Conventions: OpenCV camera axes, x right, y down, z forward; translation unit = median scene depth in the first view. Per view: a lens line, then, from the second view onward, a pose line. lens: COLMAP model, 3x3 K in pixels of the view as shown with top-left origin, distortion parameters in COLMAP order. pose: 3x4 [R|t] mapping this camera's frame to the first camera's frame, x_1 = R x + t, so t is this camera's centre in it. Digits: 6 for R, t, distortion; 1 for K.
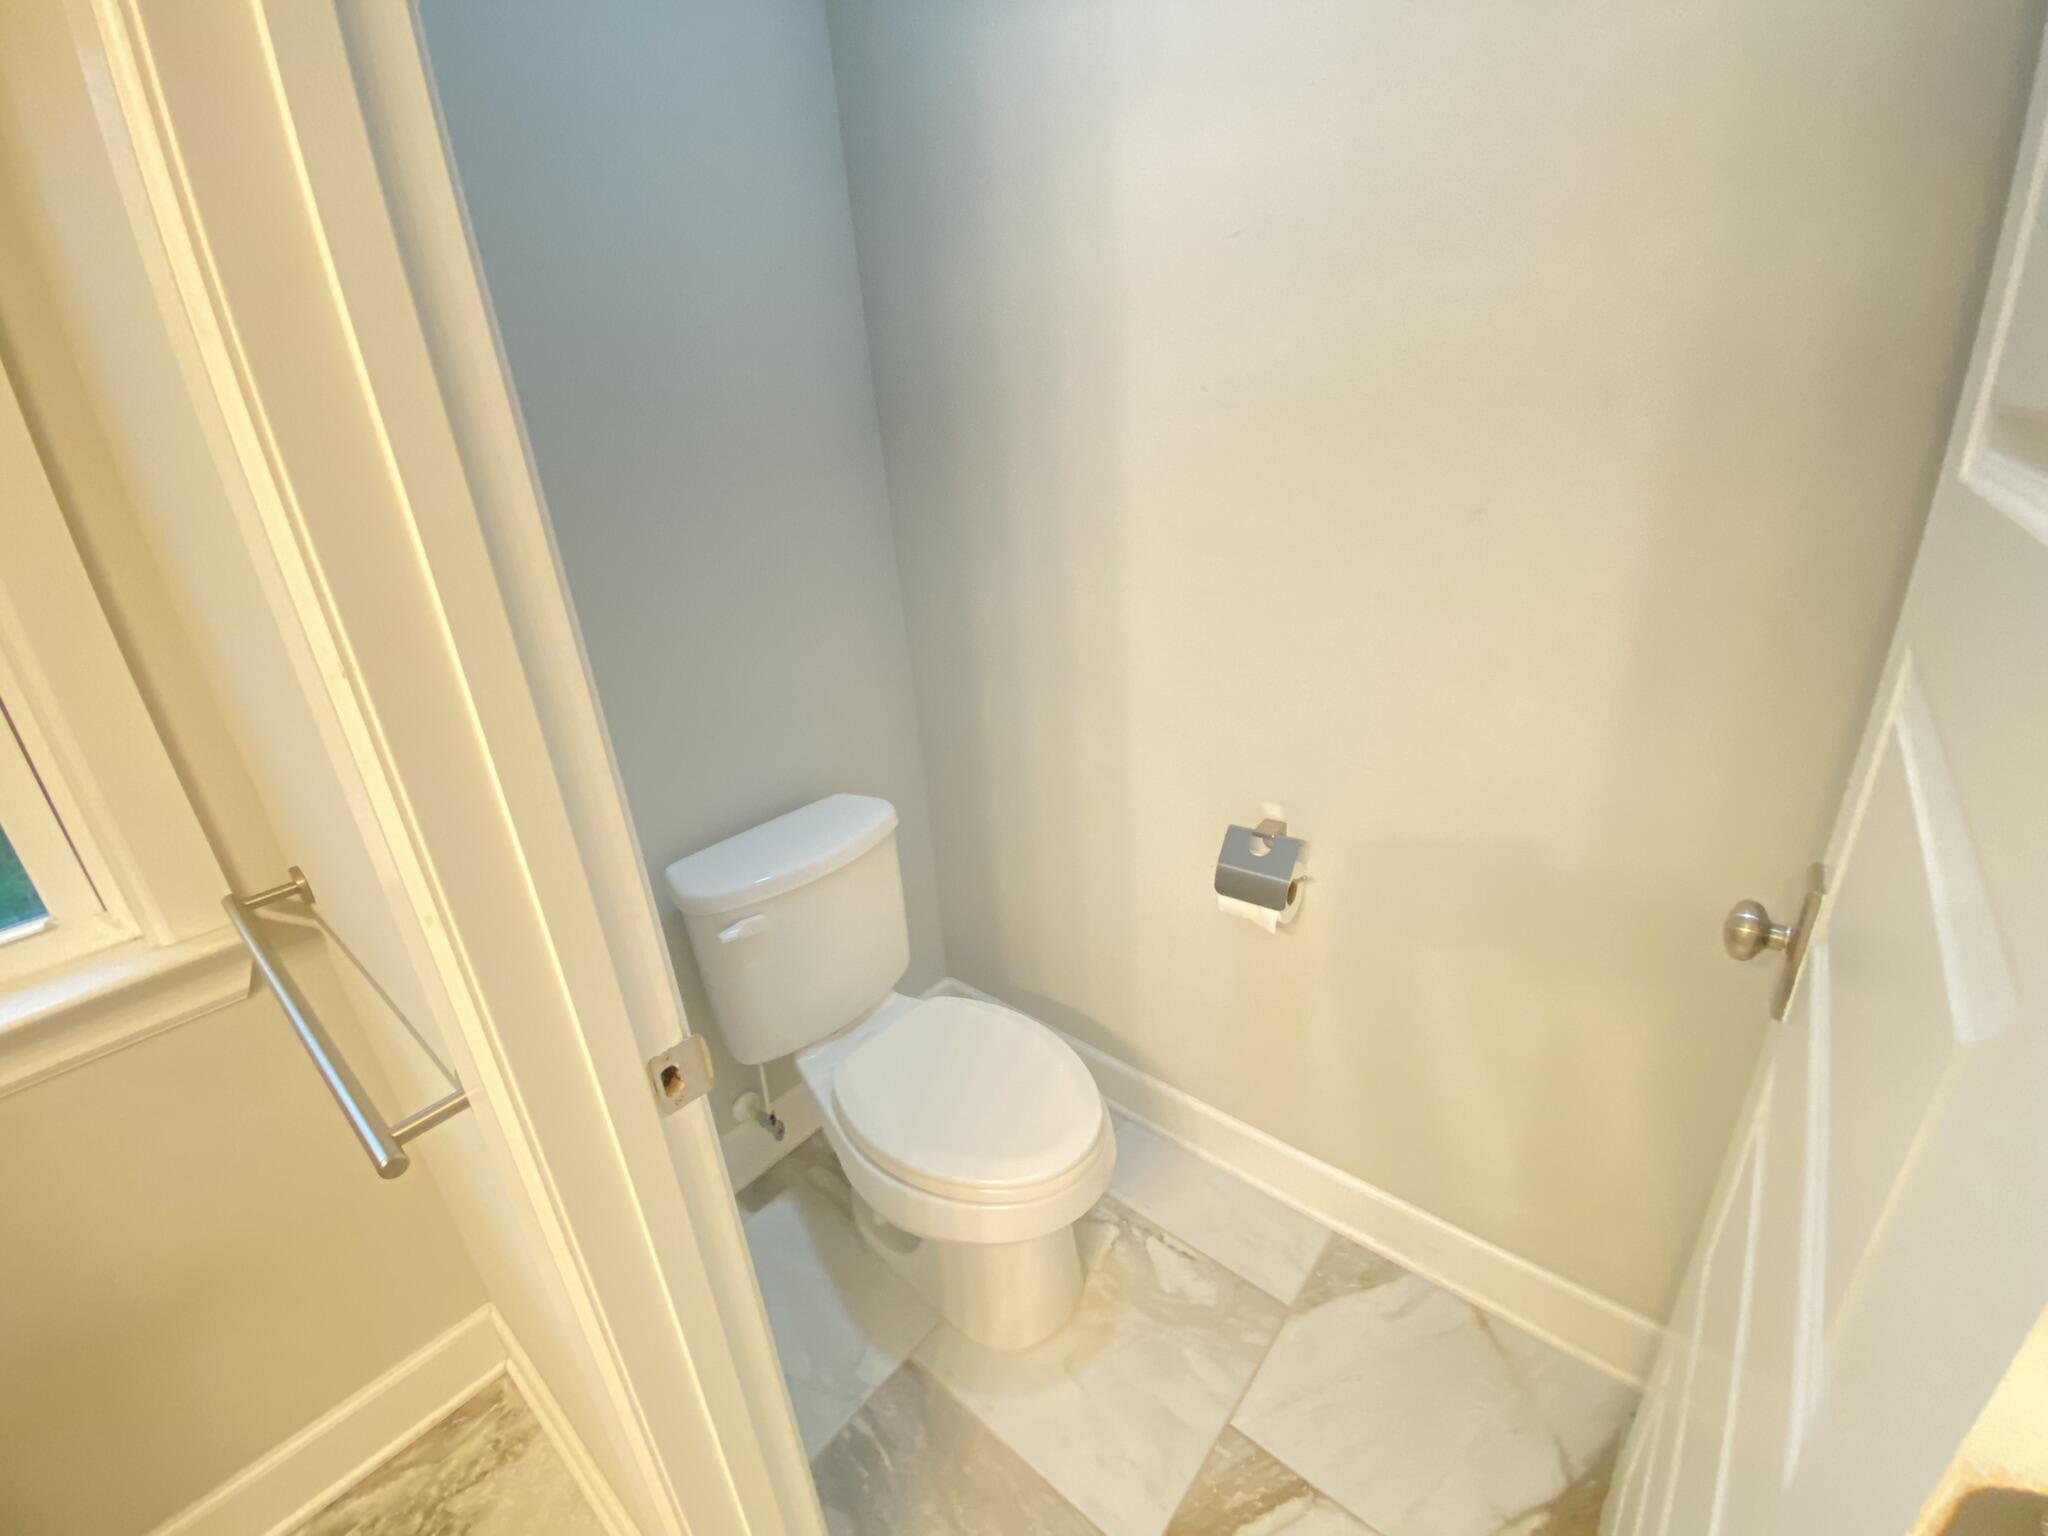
lens RADIAL K [[822.4, 0, 1018.6], [0, 822.4, 778.1], [0, 0, 1]] dist [0.033142, -0.028476]
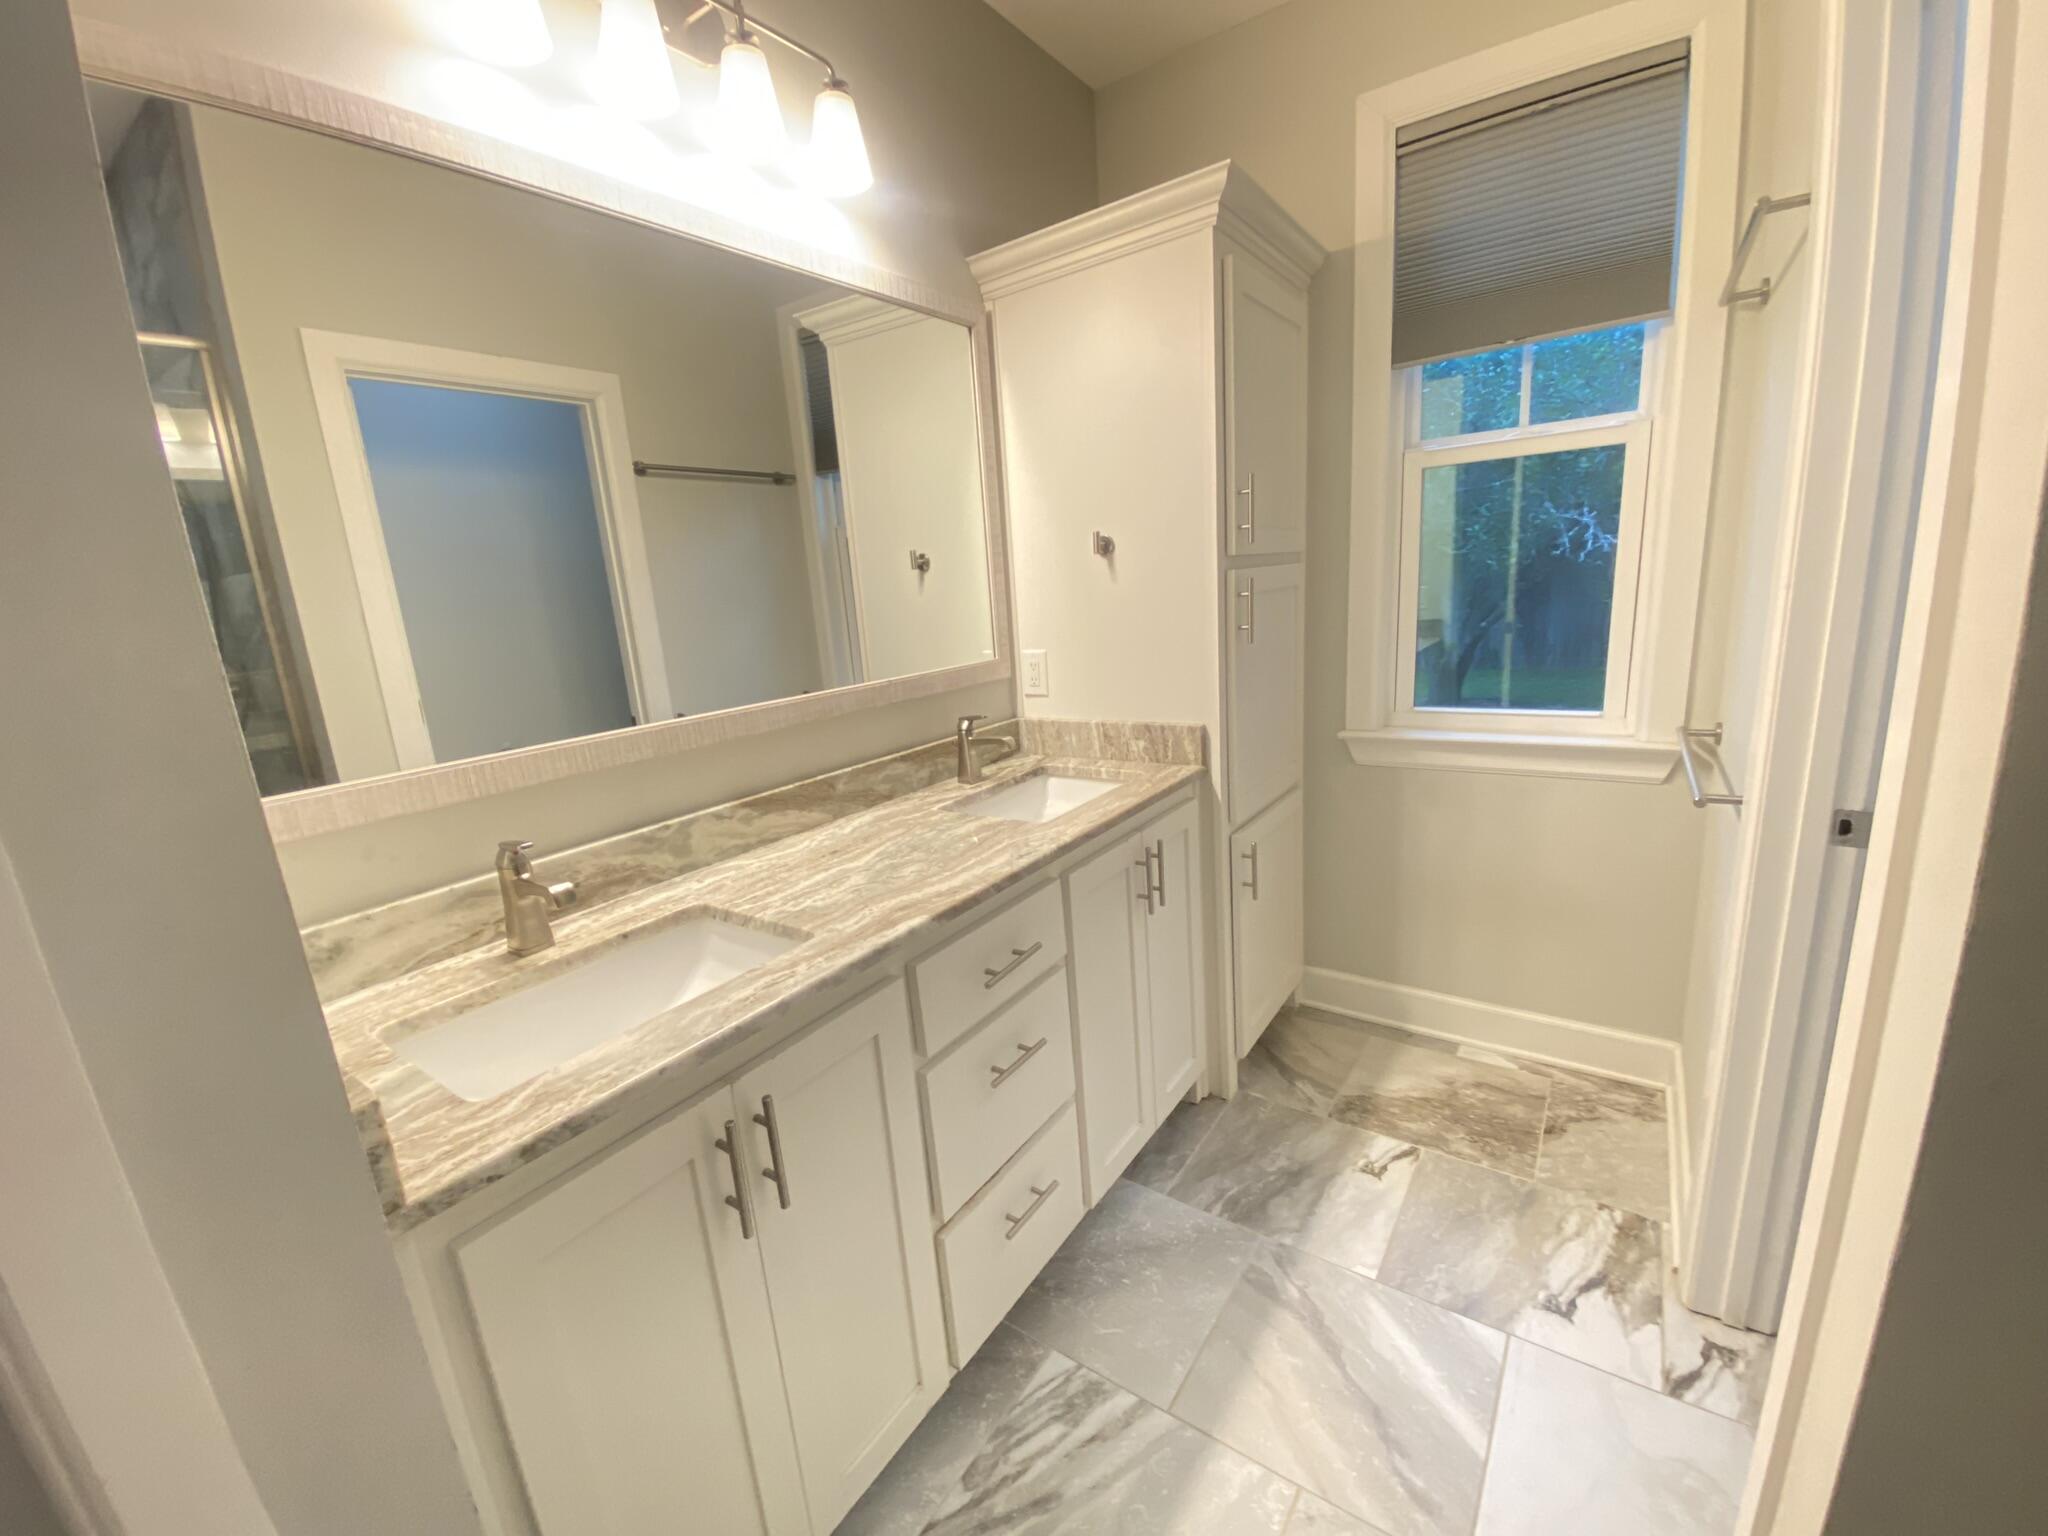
lens RADIAL K [[826.9, 0, 1024.2], [0, 826.9, 774.6], [0, 0, 1]] dist [0.018507, -0.018609]
pose [[0.095348, 0.288104, -0.952840, 0.774582], [-0.318173, 0.915810, 0.245069, 0.254077], [0.943226, 0.279801, 0.178987, -0.760689]]
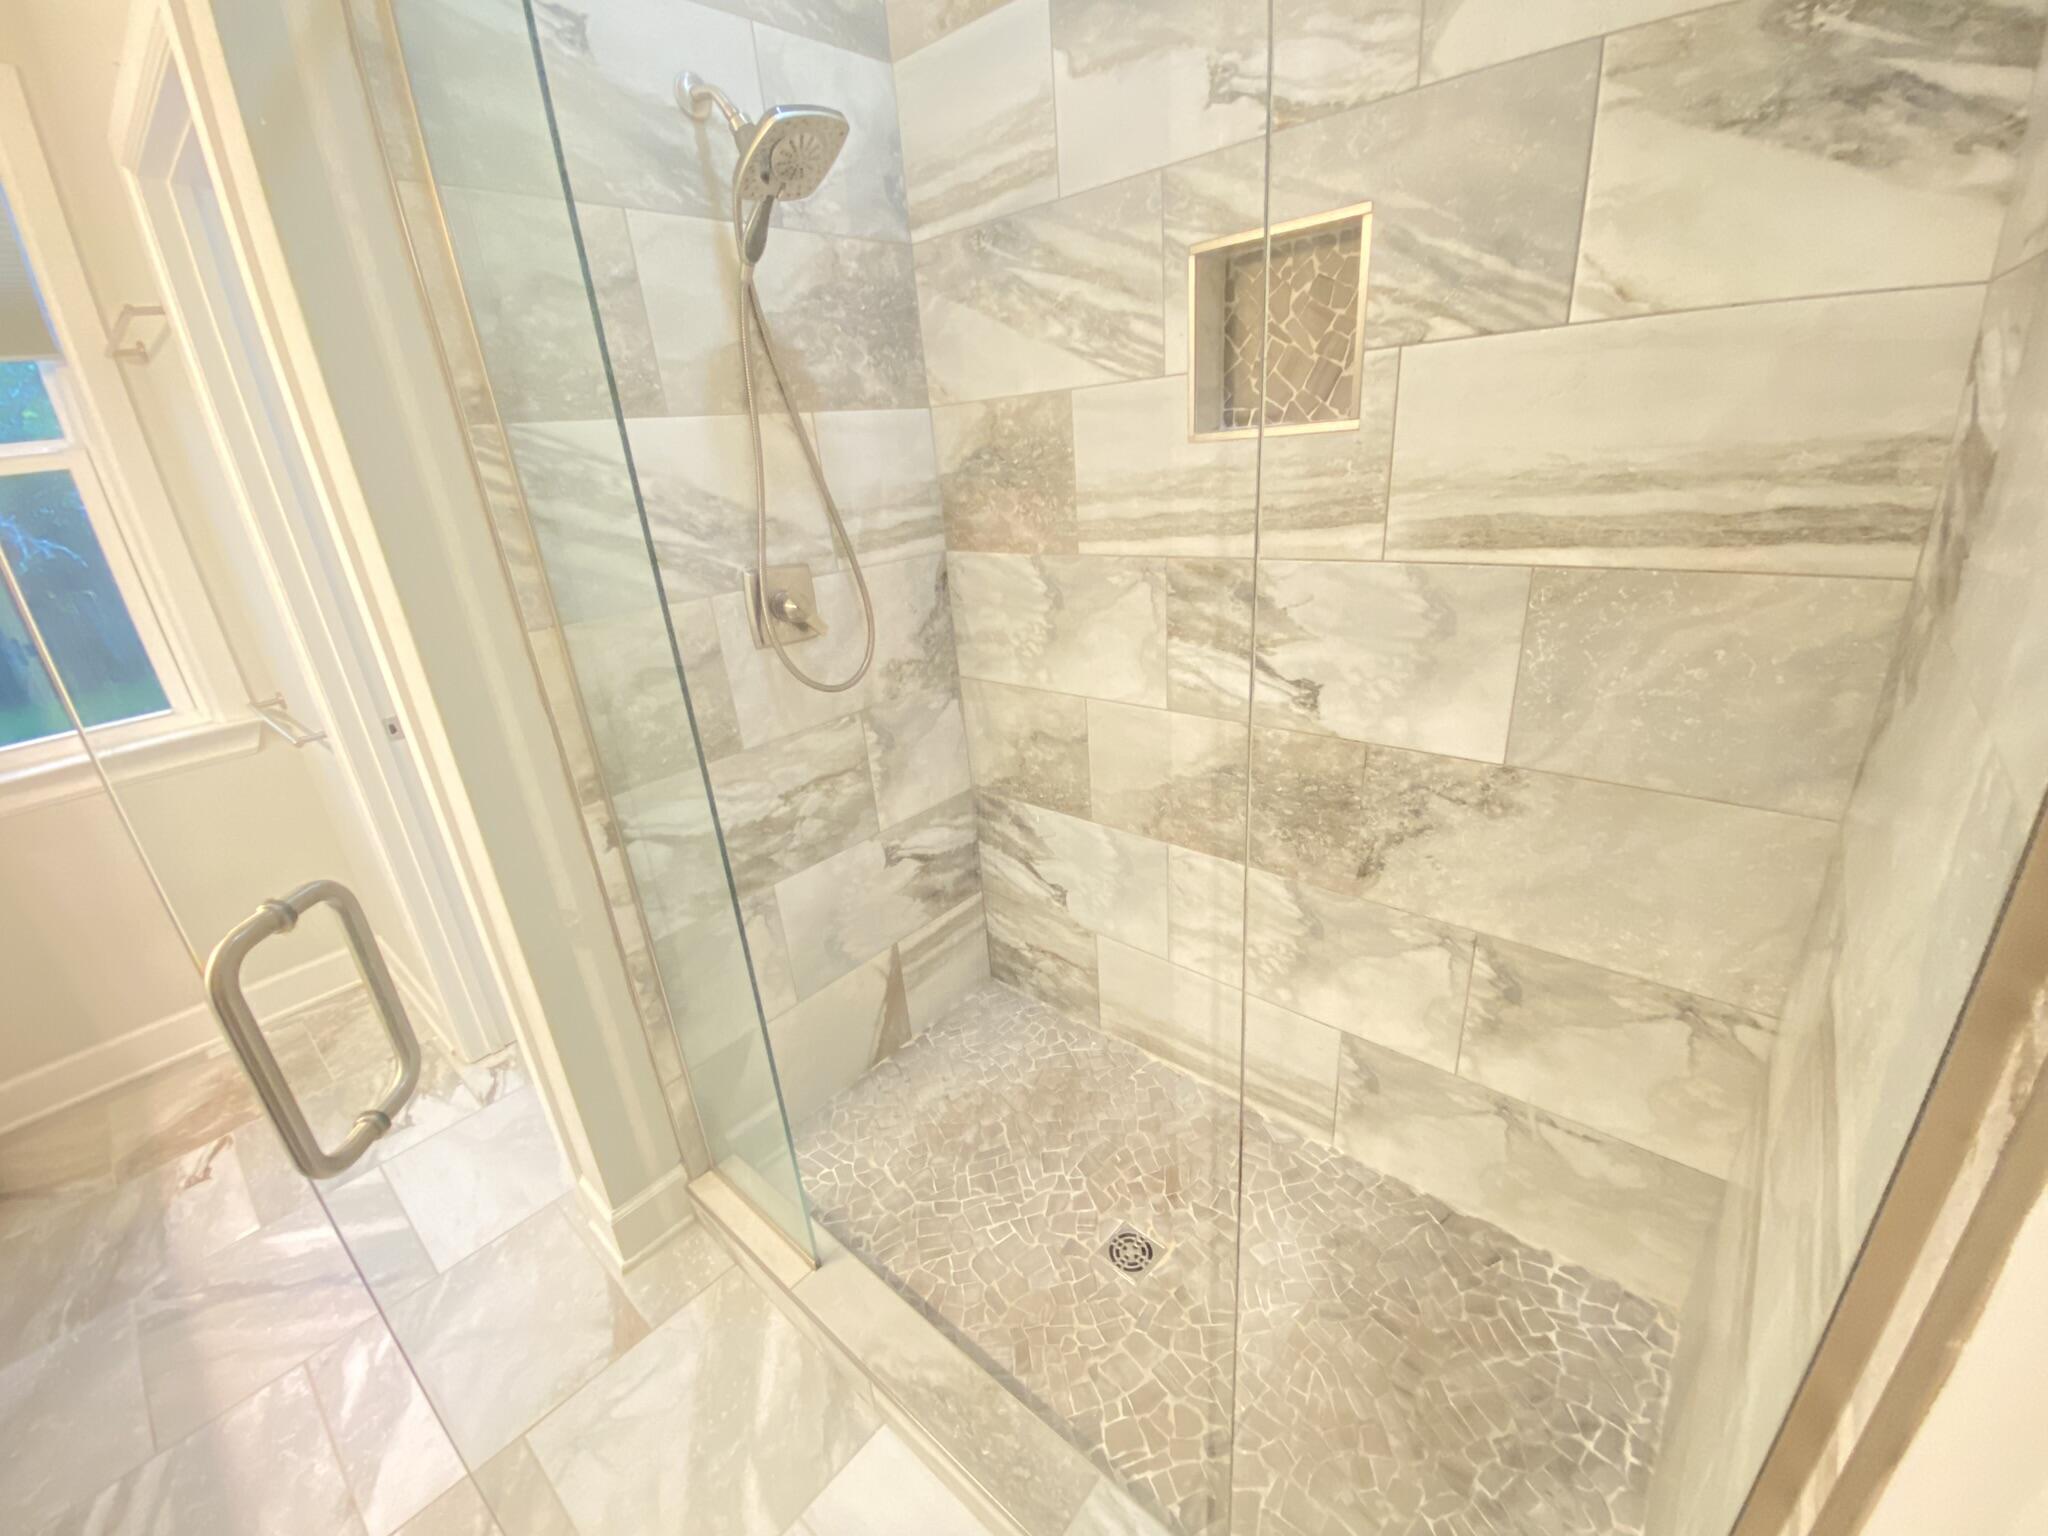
lens RADIAL K [[834.9, 0, 1021.5], [0, 834.9, 799.5], [0, 0, 1]] dist [0.029713, -0.024916]
pose [[0.999906, 0.002363, -0.013508, 1.276914], [-0.002271, 0.999974, 0.006777, 0.390629], [0.013524, -0.006745, 0.999886, -1.365085]]
